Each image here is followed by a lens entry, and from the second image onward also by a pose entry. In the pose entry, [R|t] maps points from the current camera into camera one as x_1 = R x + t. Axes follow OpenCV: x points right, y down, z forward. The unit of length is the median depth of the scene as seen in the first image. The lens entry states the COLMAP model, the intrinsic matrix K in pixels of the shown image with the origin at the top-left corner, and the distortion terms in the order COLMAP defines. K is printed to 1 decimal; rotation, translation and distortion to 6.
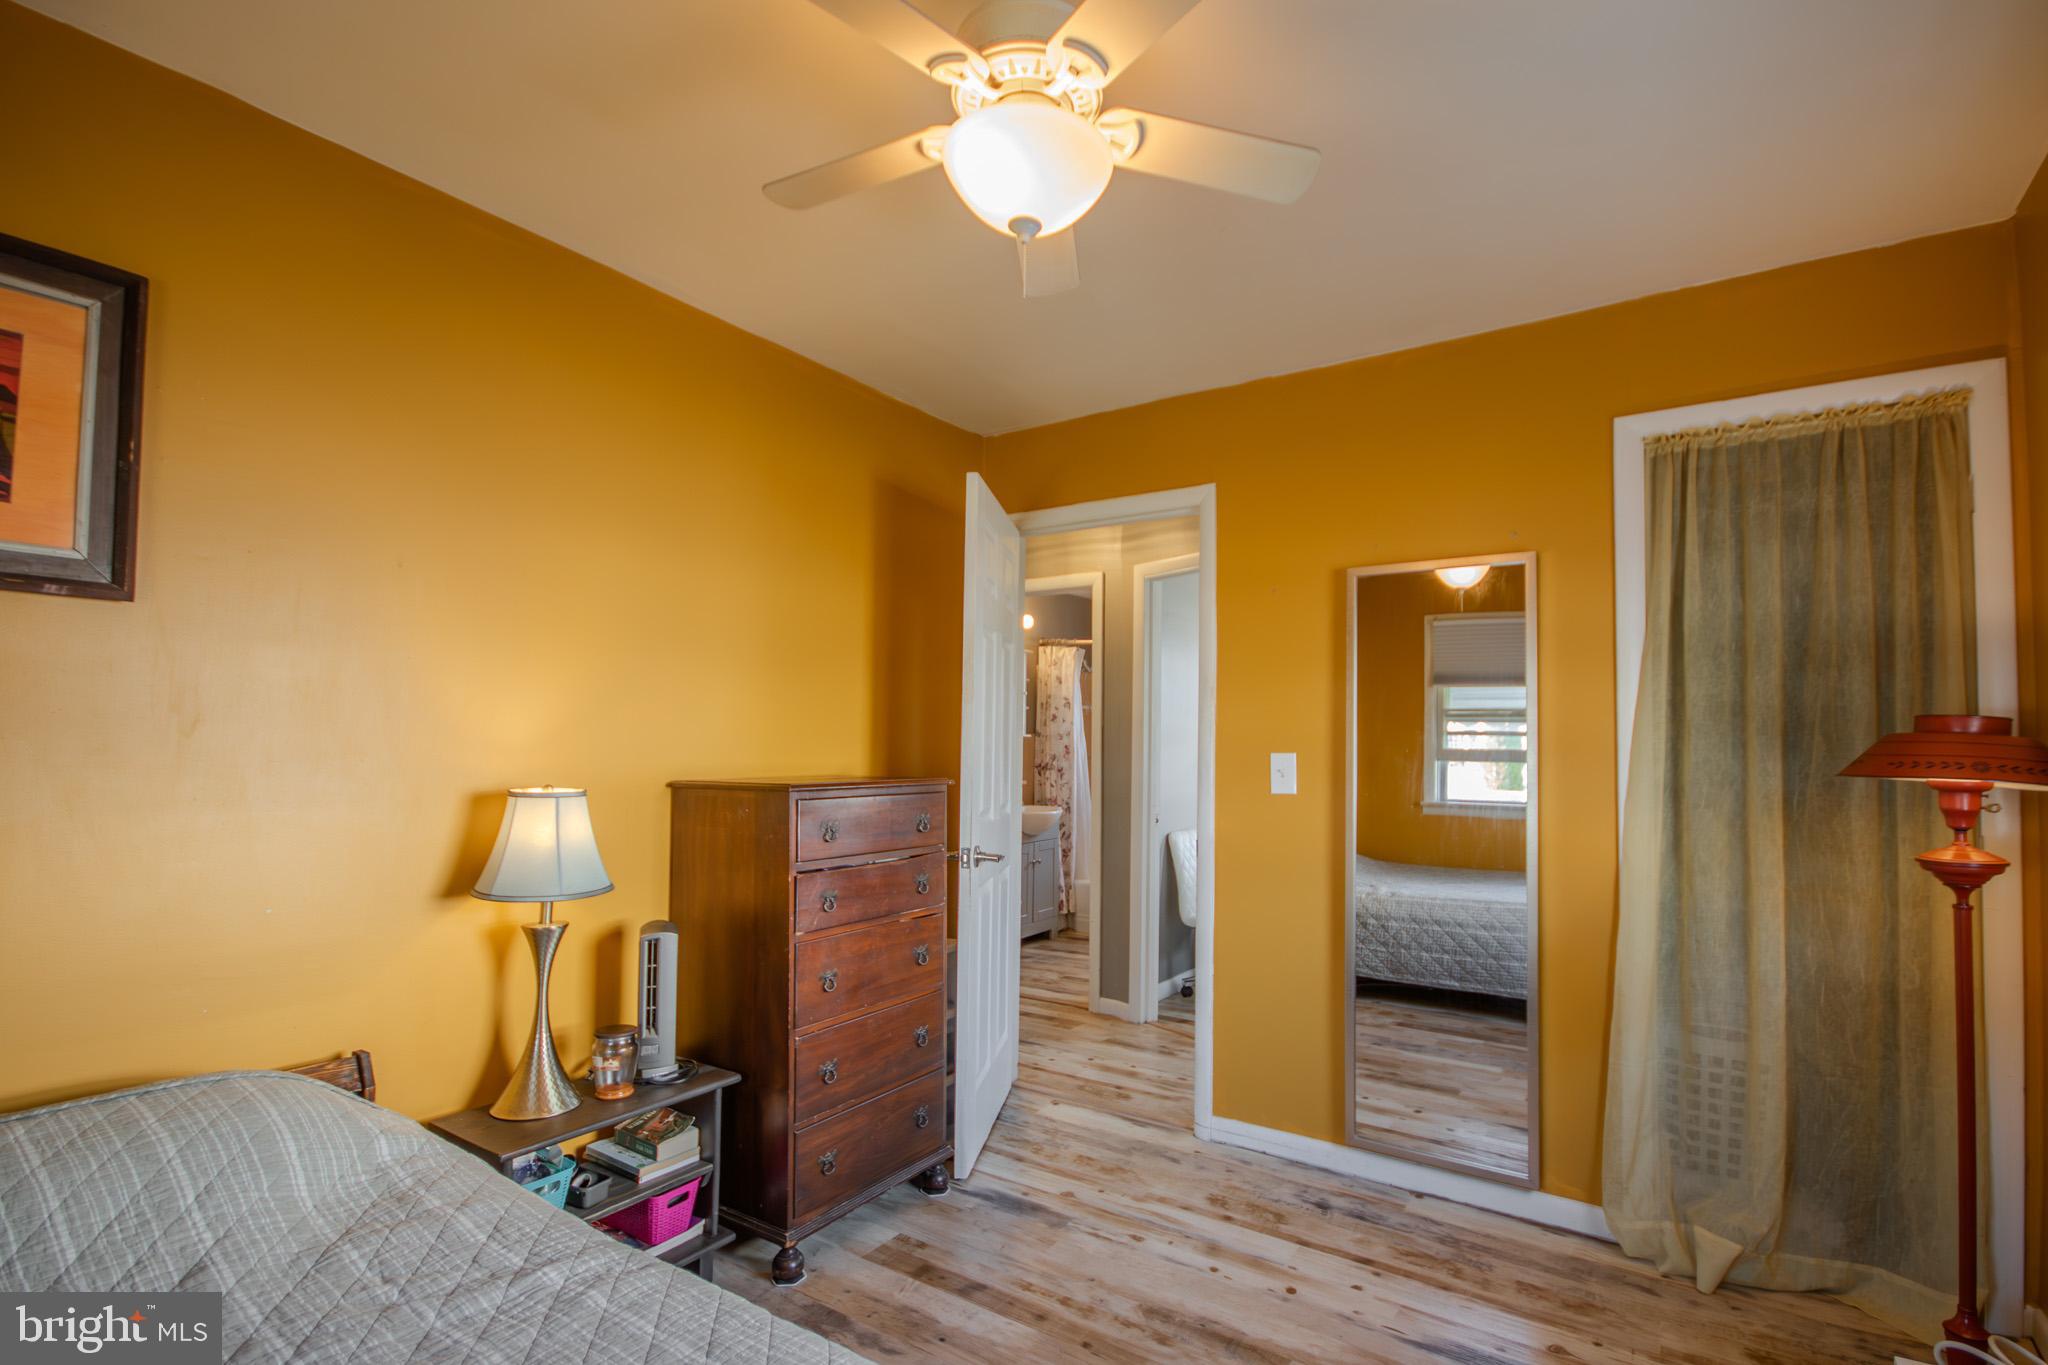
lens RADIAL K [[951.5, 0, 1028.6], [0, 951.5, 693.5], [0, 0, 1]] dist [0.001438, -0.007769]
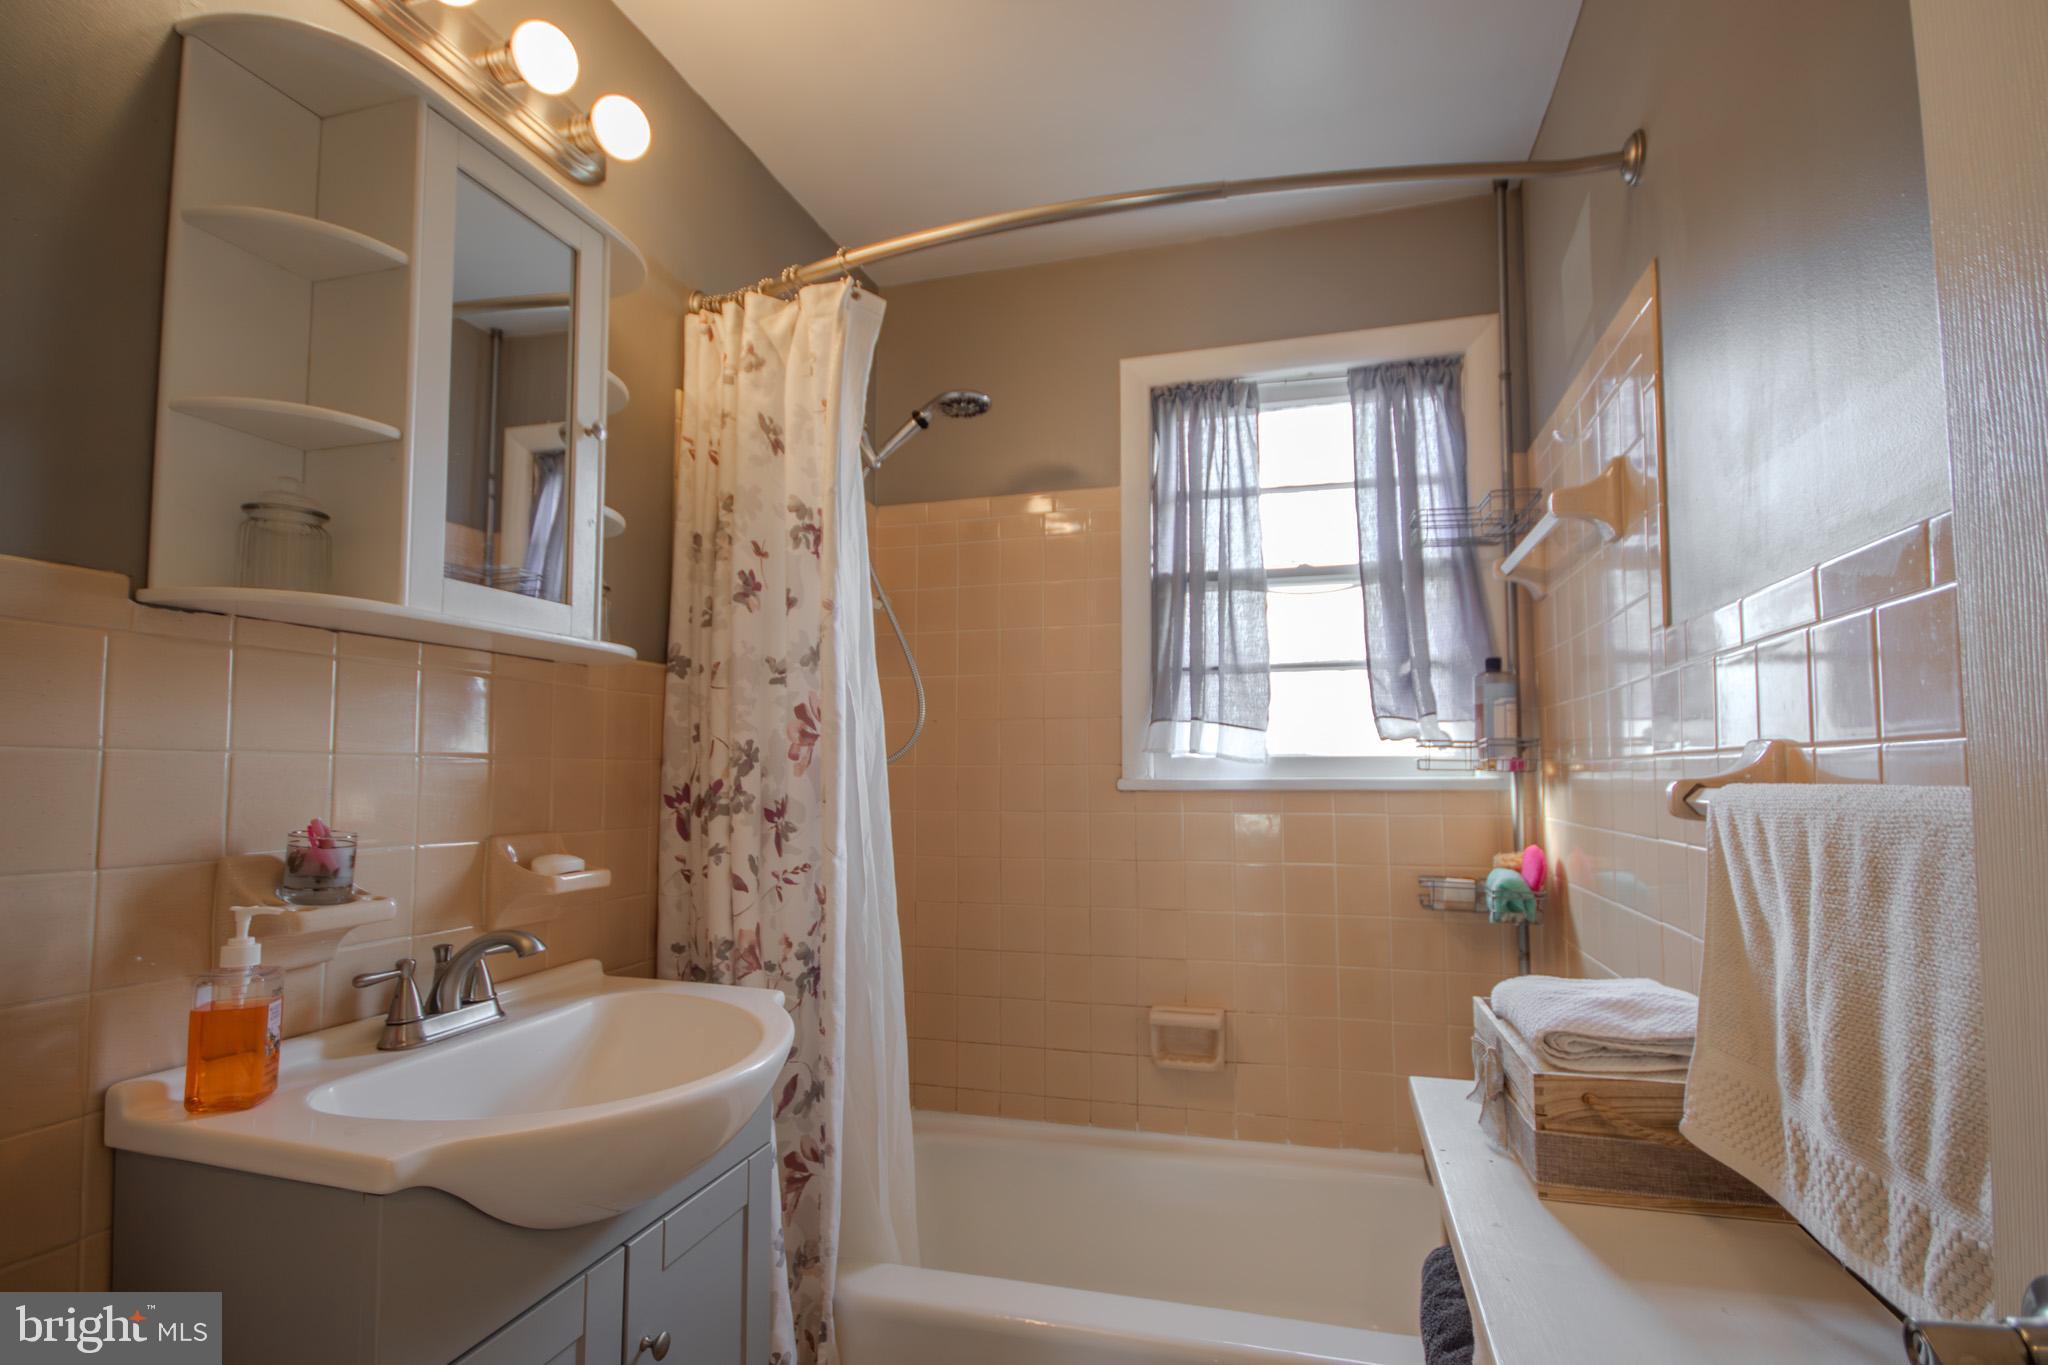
lens RADIAL K [[951.5, 0, 1037.4], [0, 951.5, 690.2], [0, 0, 1]] dist [0.001438, -0.007769]
pose [[0.951315, 0.002180, 0.308214, 0.022385], [-0.000418, 0.999983, -0.005780, 0.051743], [-0.308221, 0.005370, 0.951300, 0.757338]]
